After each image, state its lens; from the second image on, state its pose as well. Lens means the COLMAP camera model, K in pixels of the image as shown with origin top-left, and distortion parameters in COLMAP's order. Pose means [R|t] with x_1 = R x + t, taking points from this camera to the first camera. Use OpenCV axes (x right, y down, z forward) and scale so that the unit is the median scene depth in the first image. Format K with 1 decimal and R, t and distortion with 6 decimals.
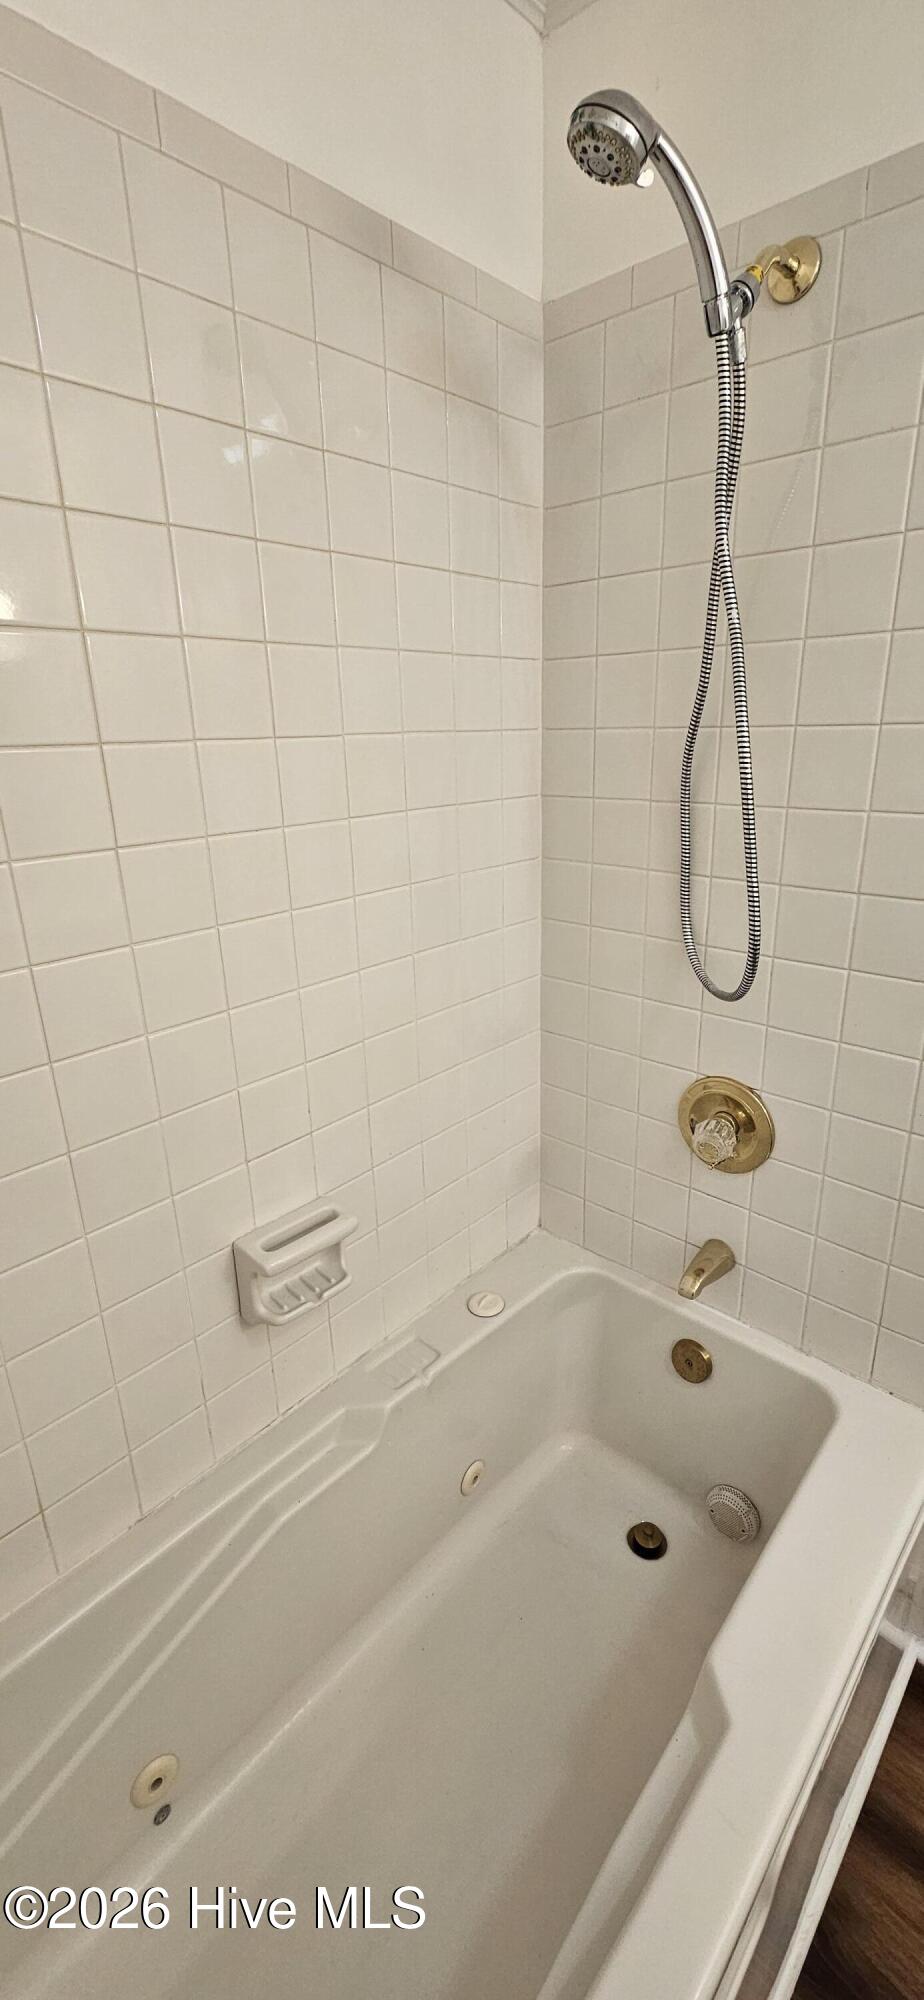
lens RADIAL K [[823.7, 0, 469.7], [0, 823.7, 1004.7], [0, 0, 1]] dist [-0.000426, 0.000144]
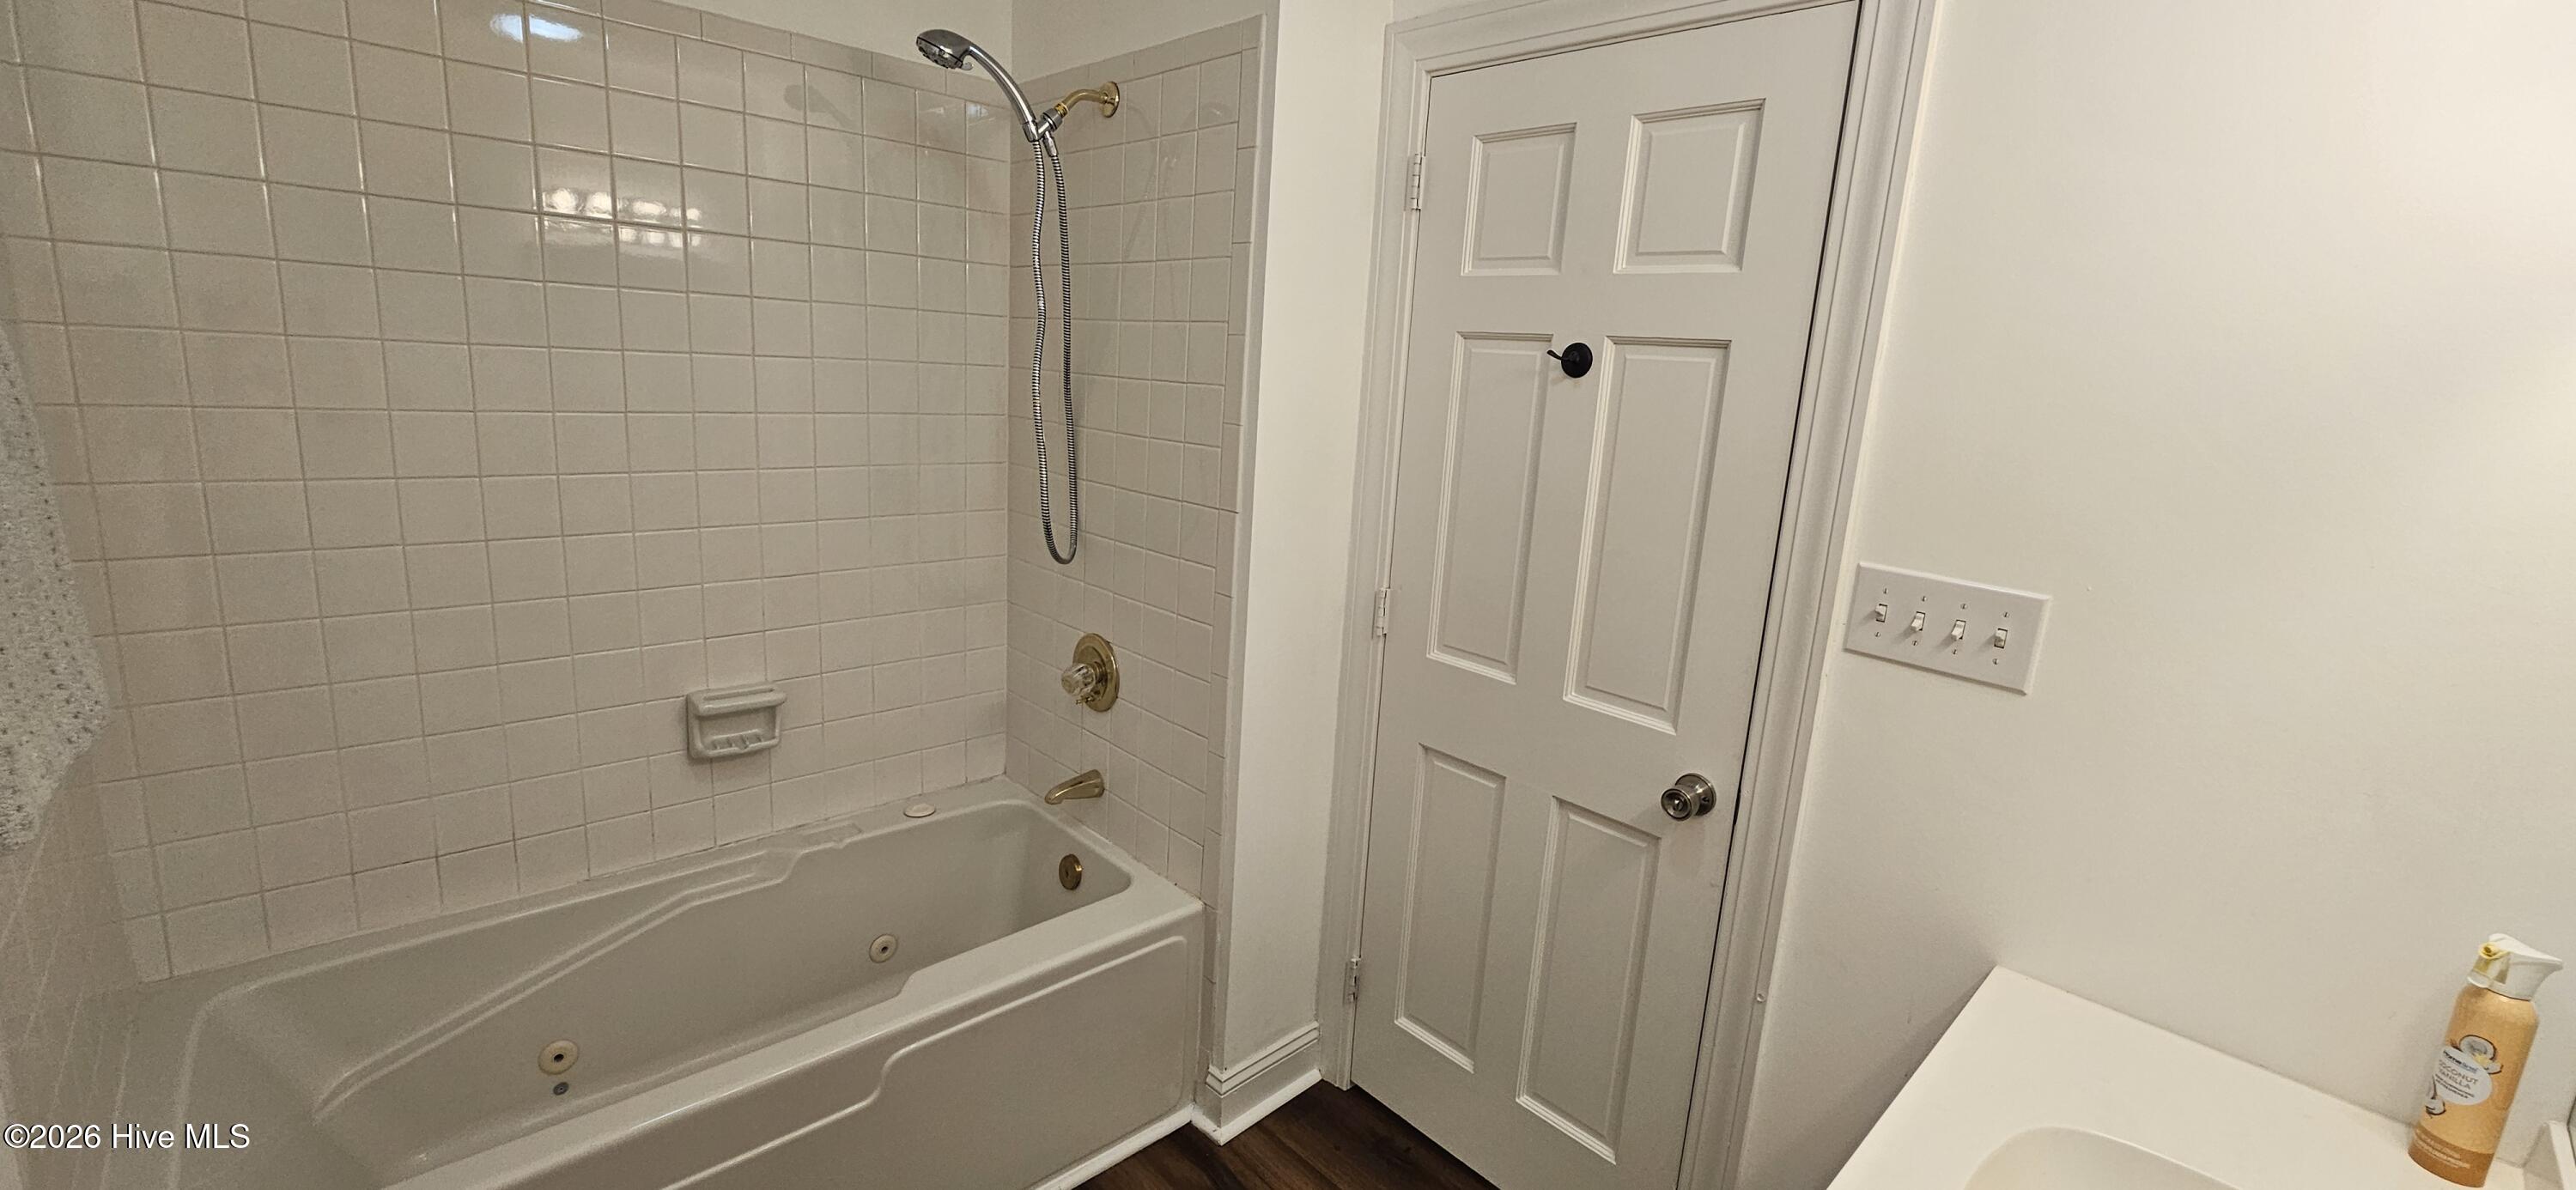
lens RADIAL K [[1060.9, 0, 1281.7], [0, 1060.9, 581.2], [0, 0, 1]] dist [-0.000426, 0.000144]
pose [[0.993113, 0.097604, -0.064803, 0.727912], [-0.104661, 0.987681, -0.116329, 0.175631], [0.052650, 0.122310, 0.991094, -0.687129]]
